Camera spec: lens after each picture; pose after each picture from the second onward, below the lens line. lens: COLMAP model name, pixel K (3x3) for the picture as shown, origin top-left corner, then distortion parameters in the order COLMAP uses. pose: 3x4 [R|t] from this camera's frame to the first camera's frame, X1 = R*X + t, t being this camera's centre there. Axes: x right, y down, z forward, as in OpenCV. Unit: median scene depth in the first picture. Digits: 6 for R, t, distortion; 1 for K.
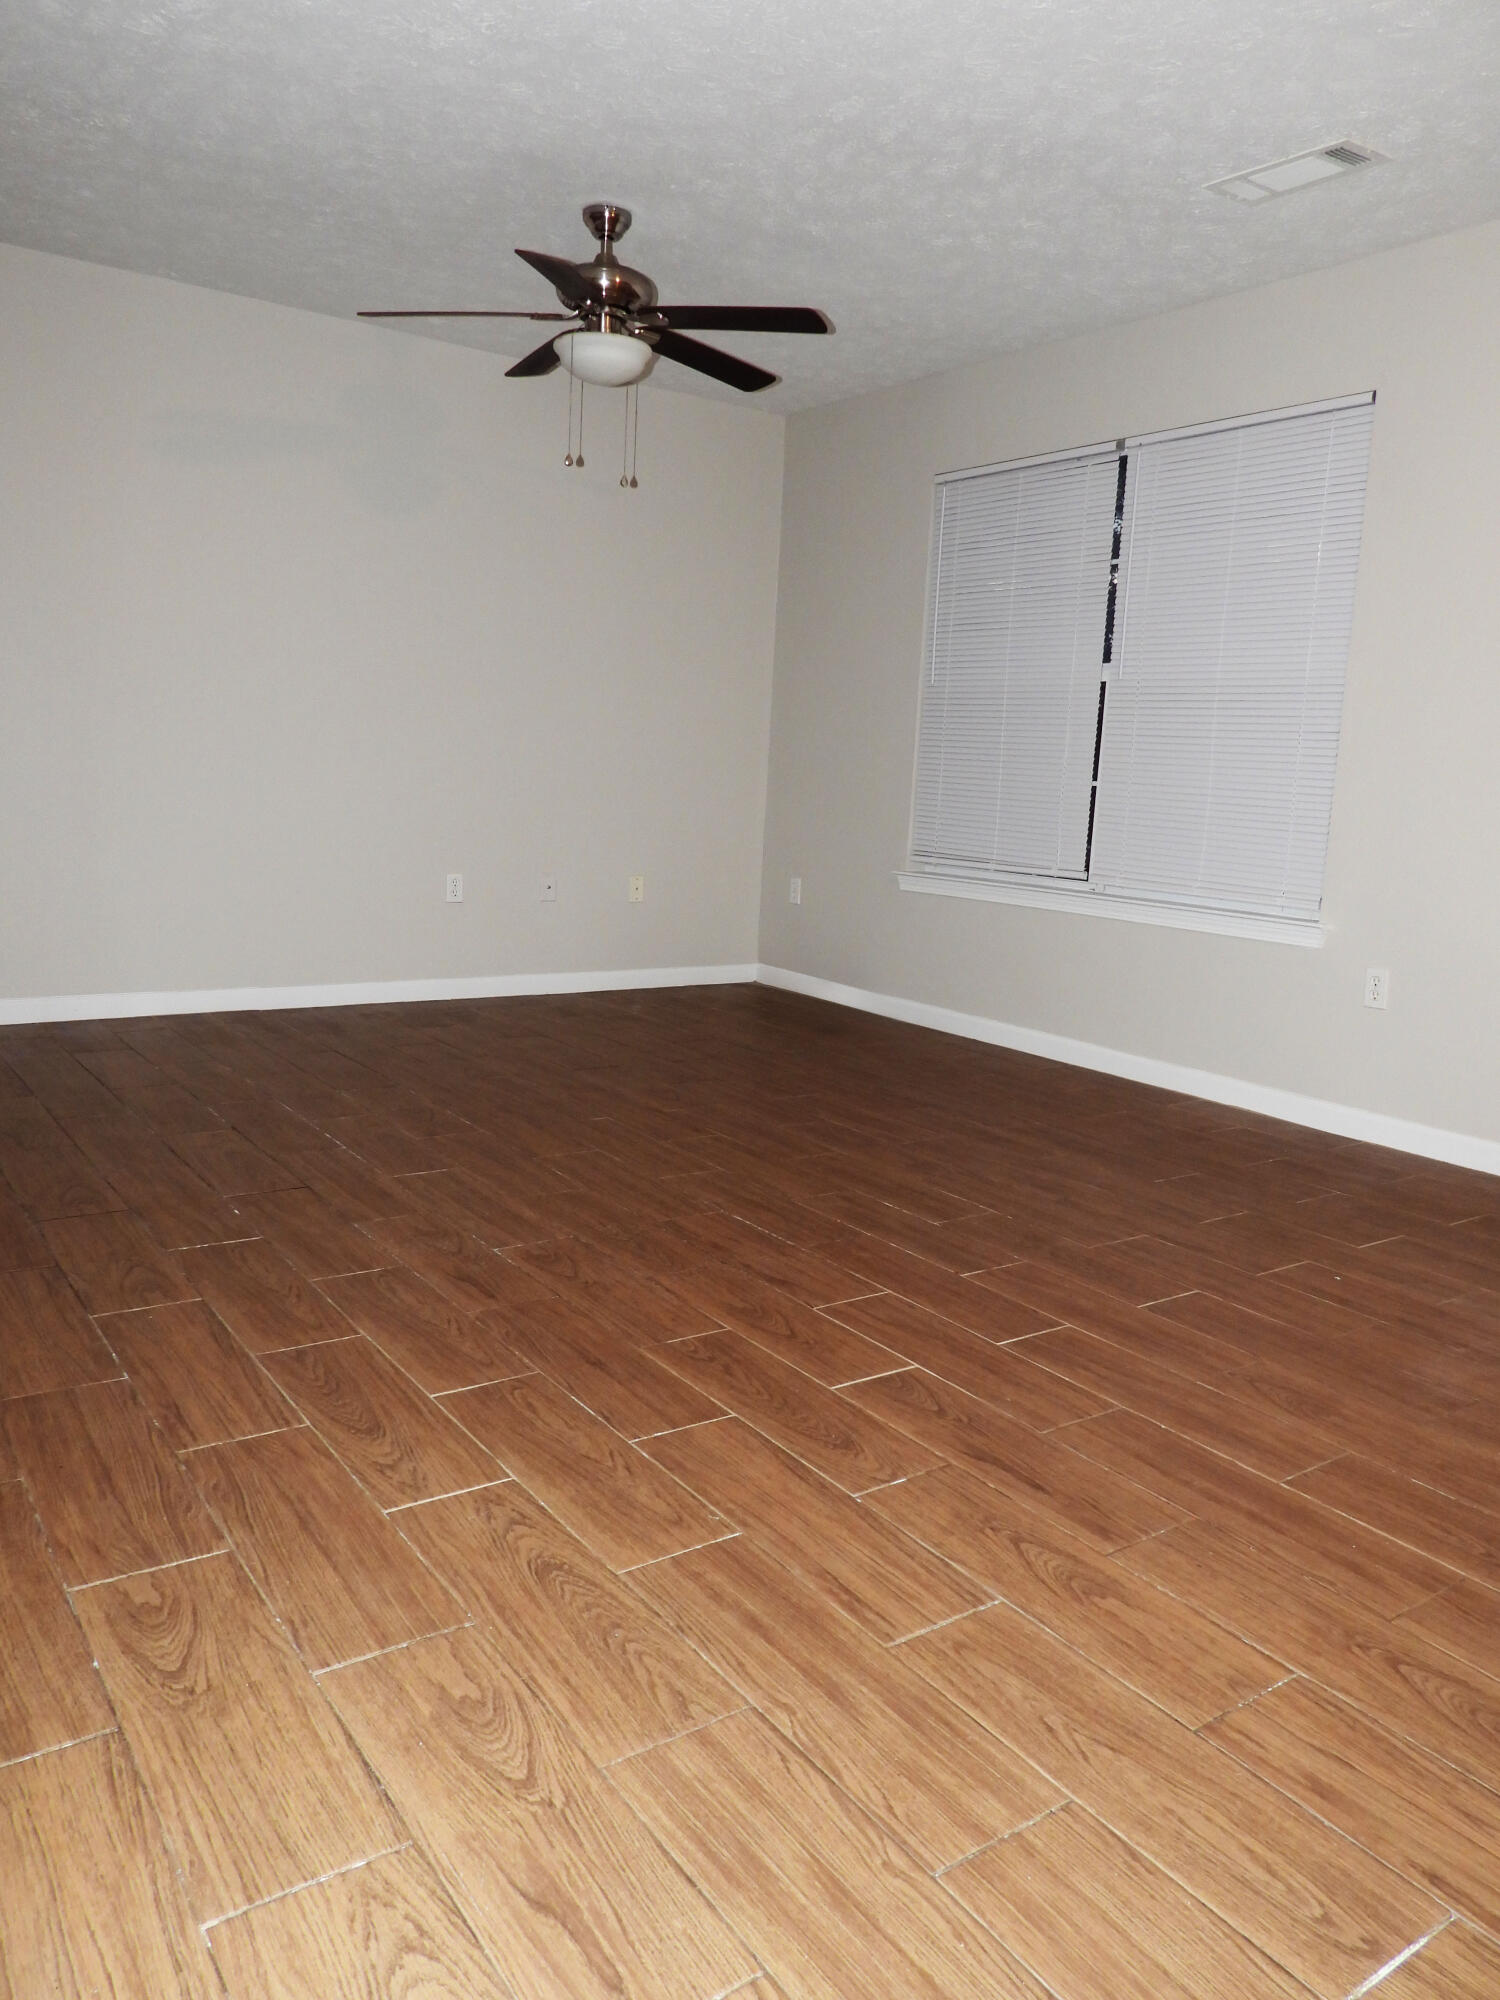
lens RADIAL K [[1430.9, 0, 753.6], [0, 1430.9, 1008.7], [0, 0, 1]] dist [-0.012202, 0.005362]
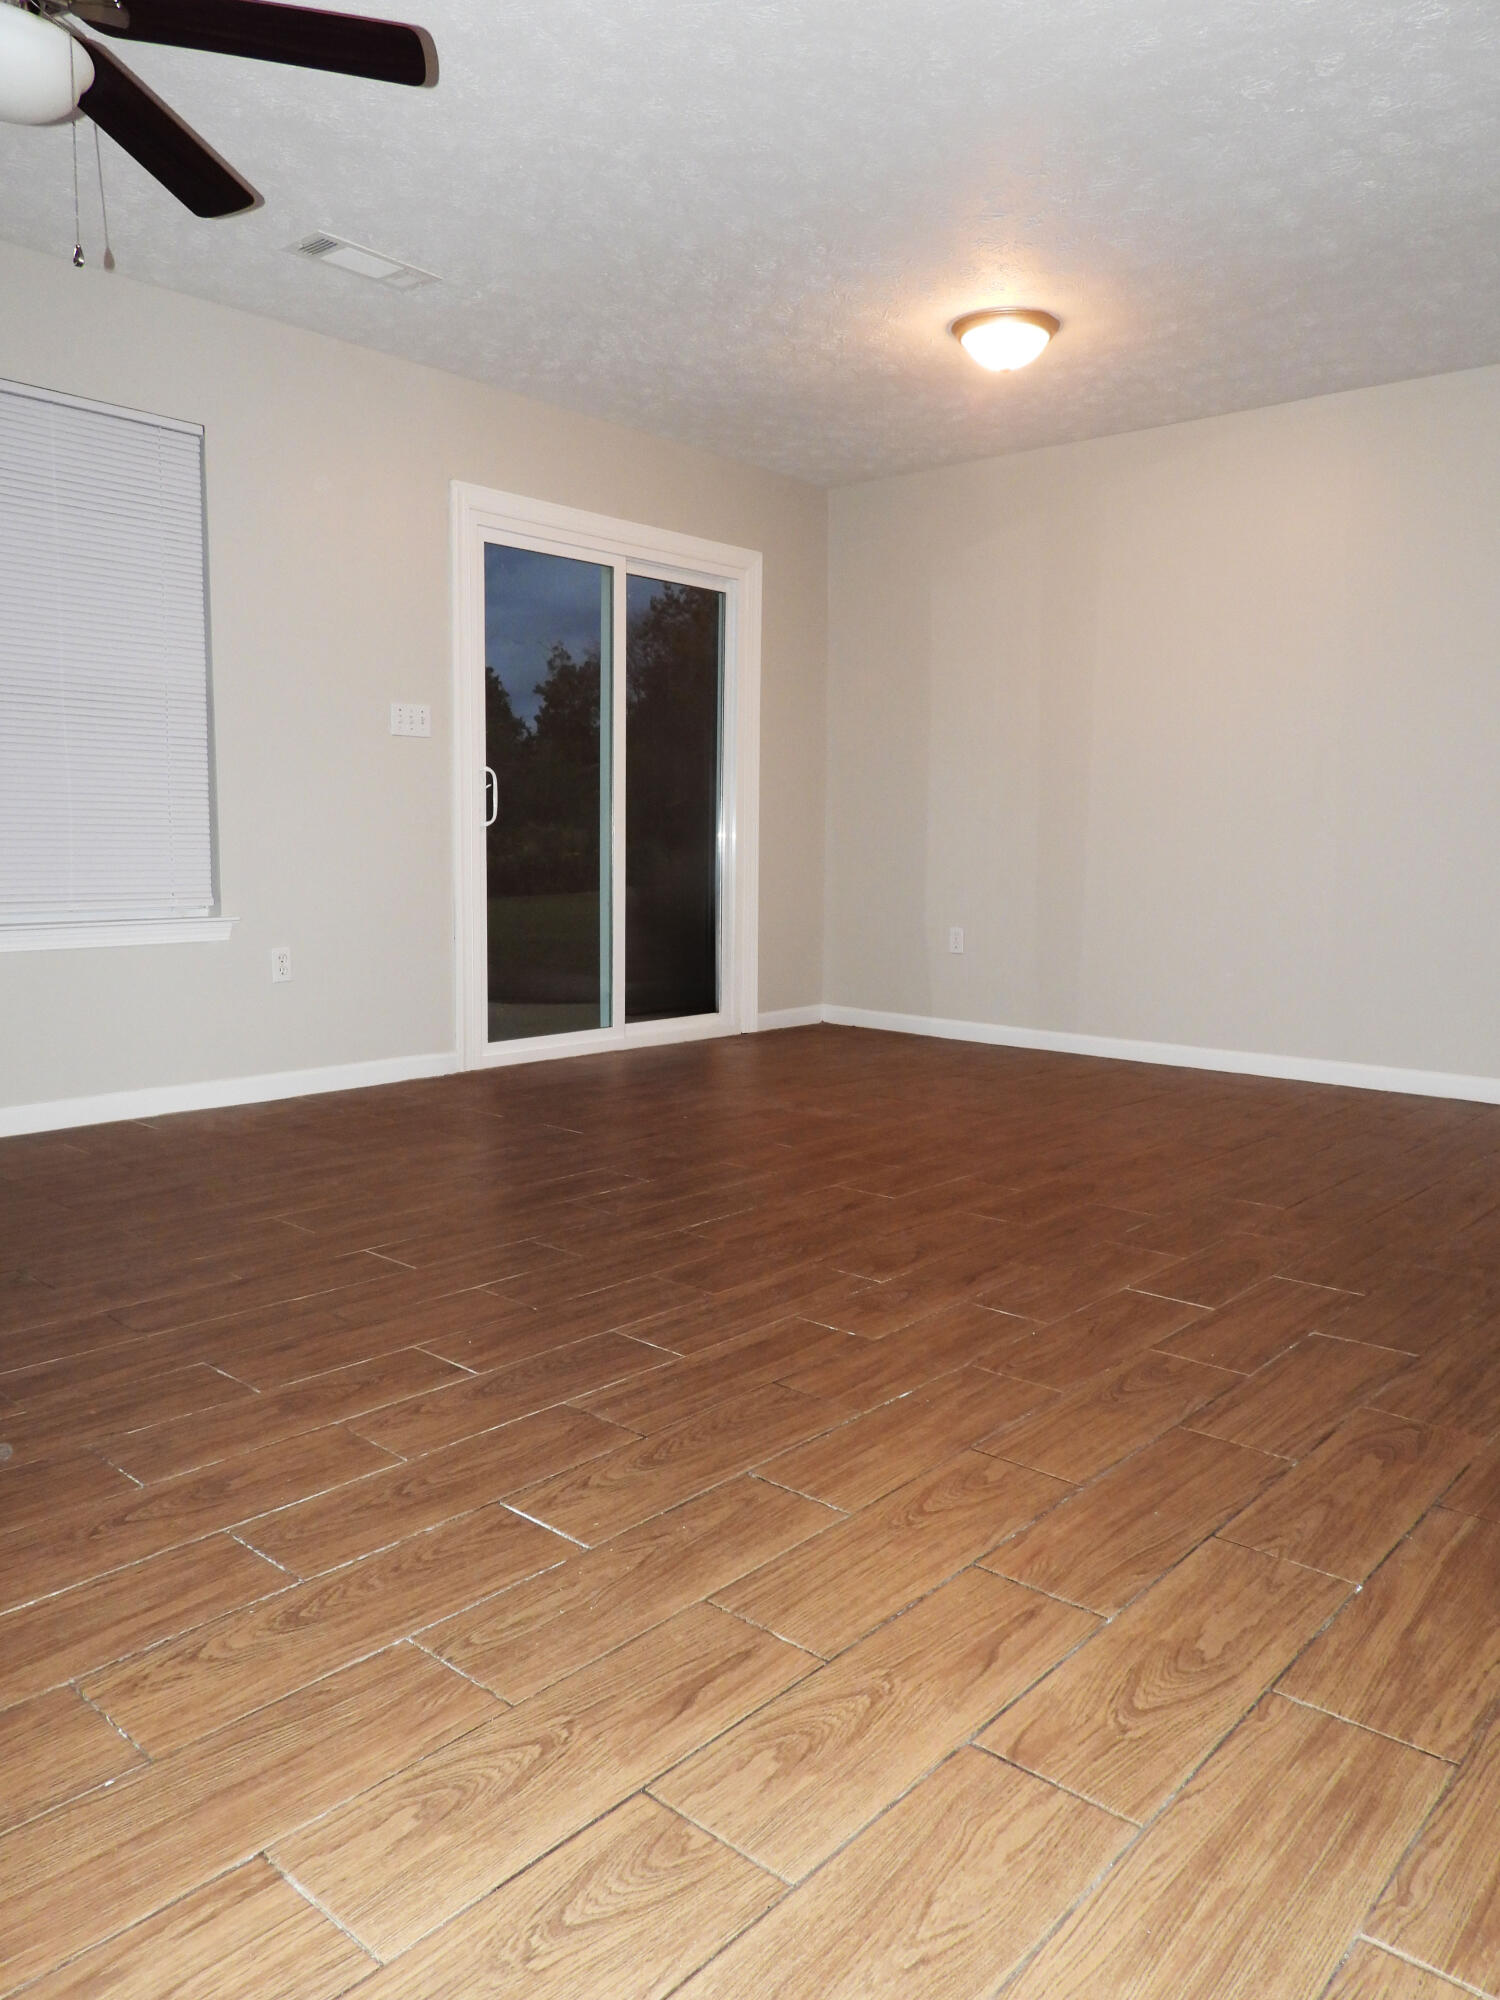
lens RADIAL K [[1430.9, 0, 746.1], [0, 1430.9, 999.8], [0, 0, 1]] dist [-0.012202, 0.005362]
pose [[-0.223830, -0.163167, 0.960873, -1.163086], [0.137388, 0.970760, 0.196849, -0.249330], [-0.964896, 0.176073, -0.194868, 1.335506]]
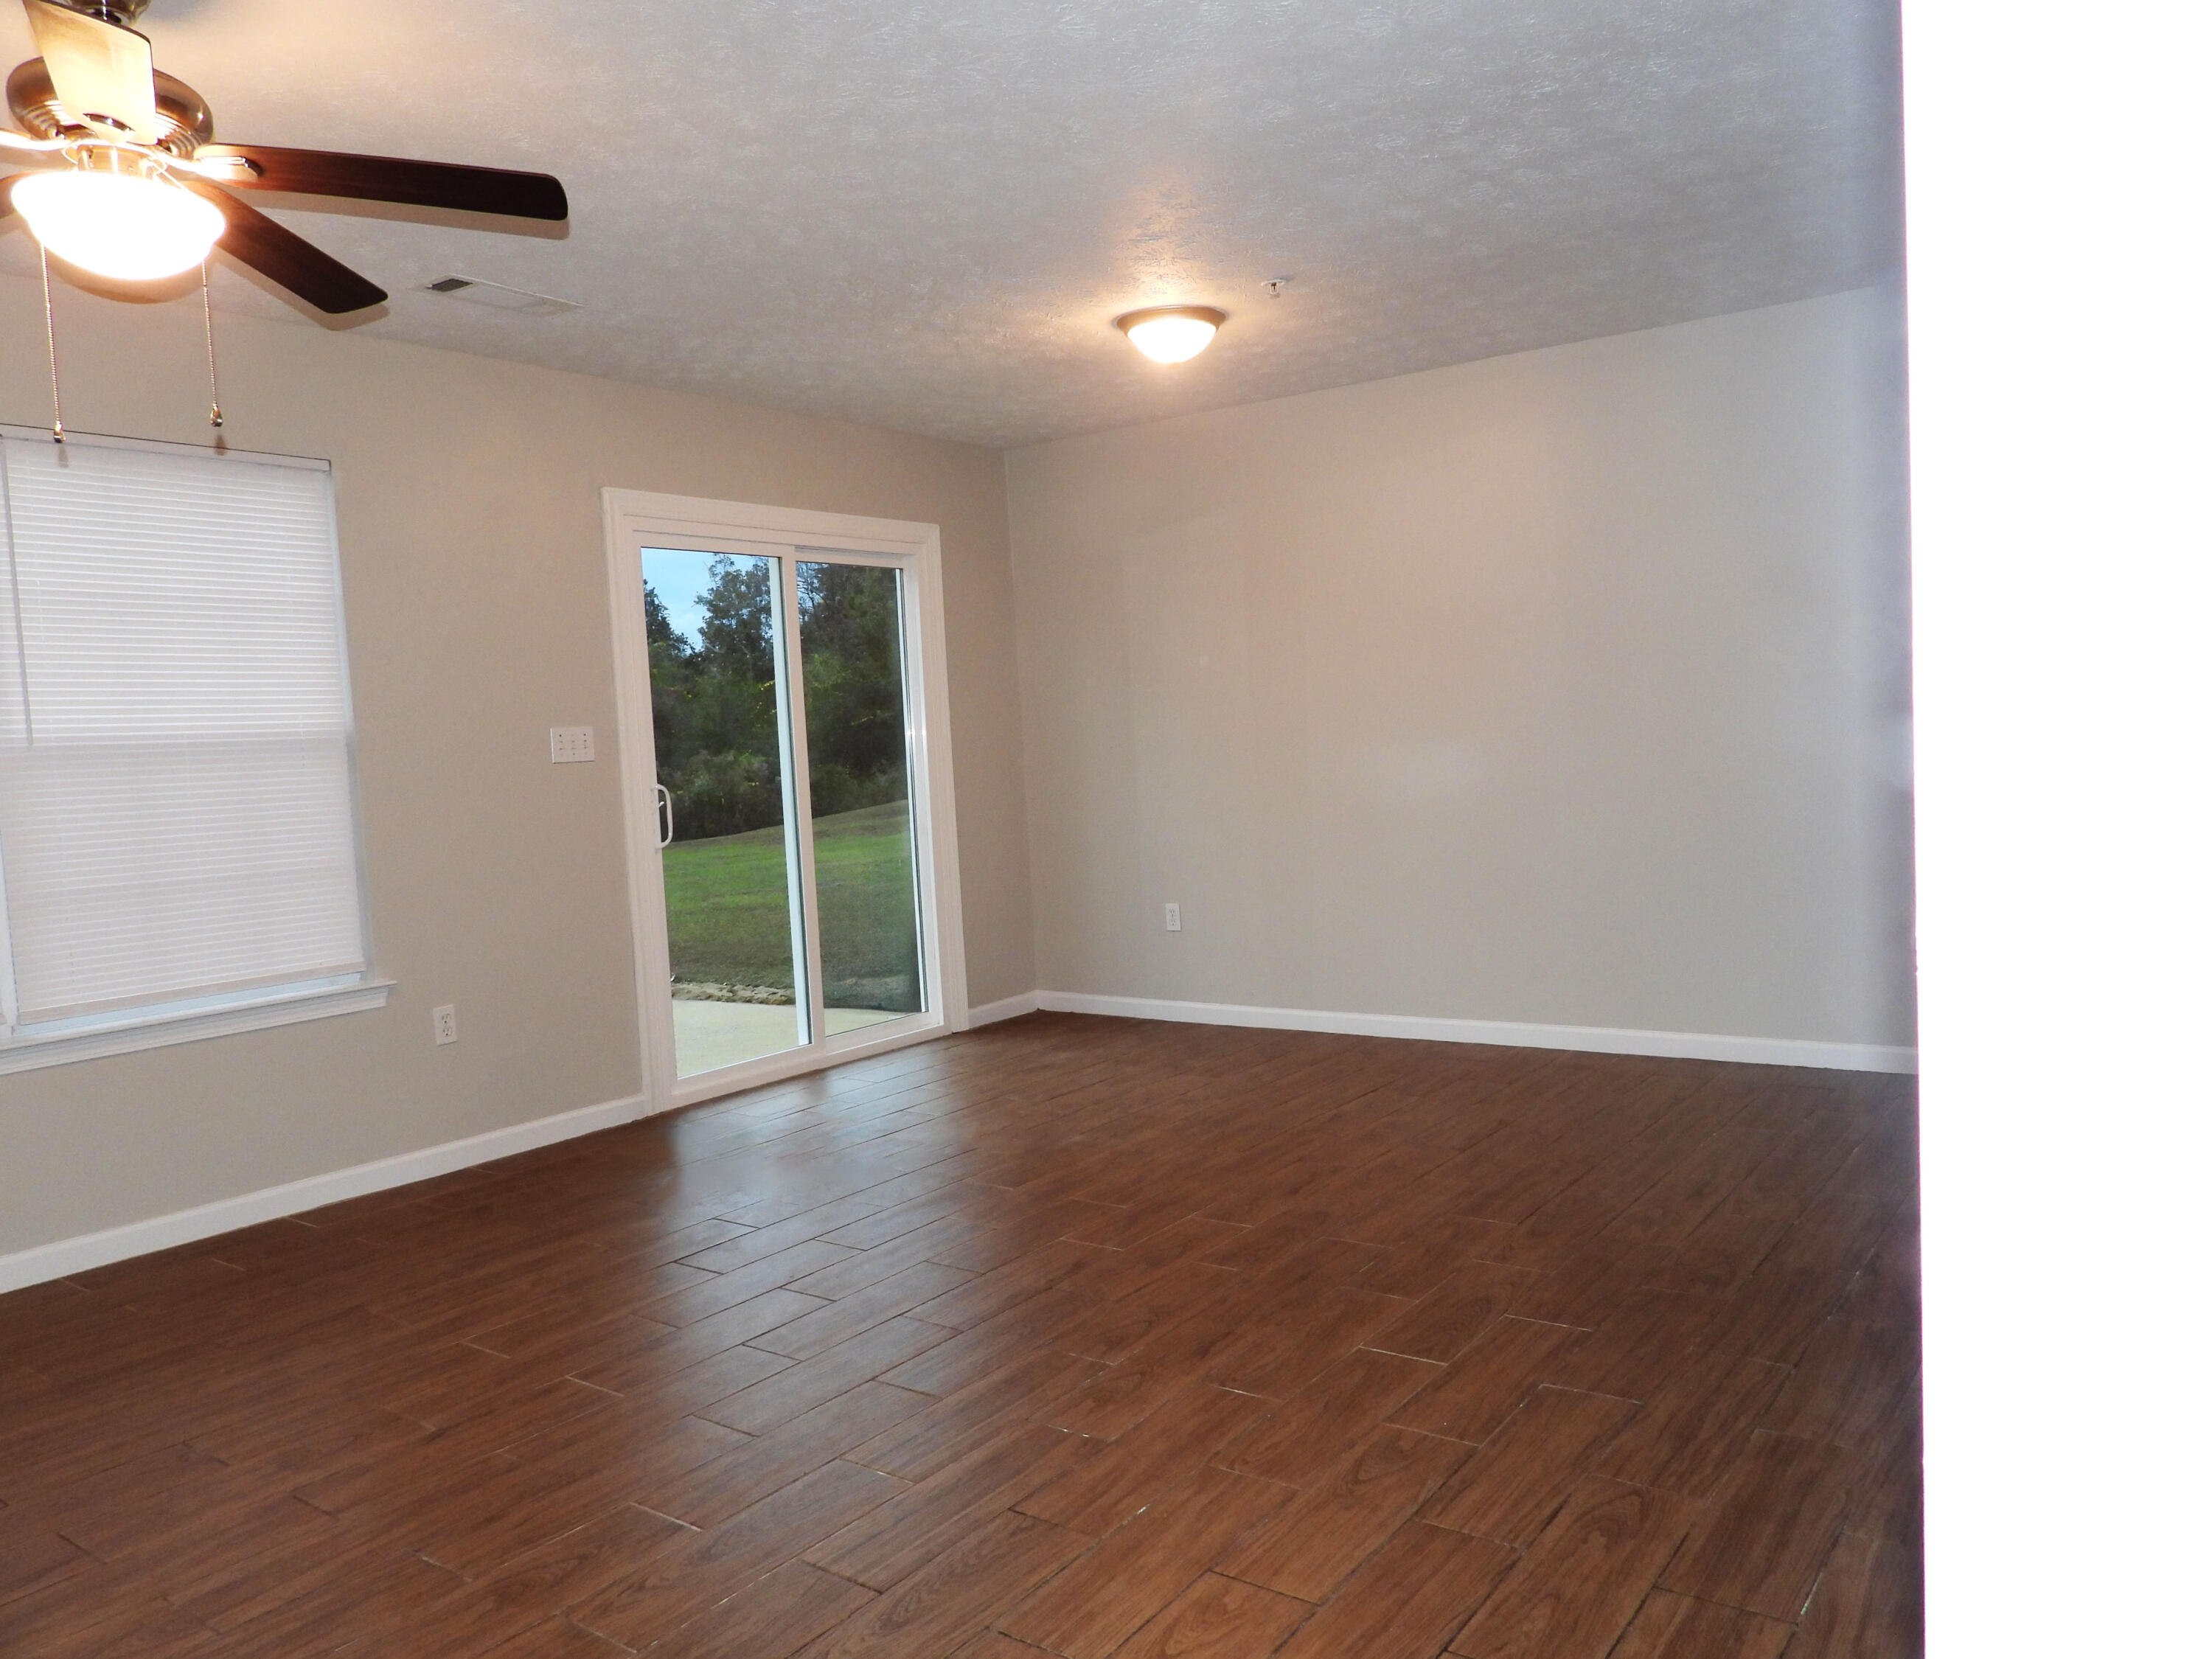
lens RADIAL K [[1582.5, 0, 1100.9], [0, 1582.5, 825.6], [0, 0, 1]] dist [-0.012202, 0.005362]
pose [[-0.322122, -0.089774, 0.942432, -1.238106], [0.191328, 0.968778, 0.157679, -0.382527], [-0.927163, 0.231106, -0.294888, 1.323894]]
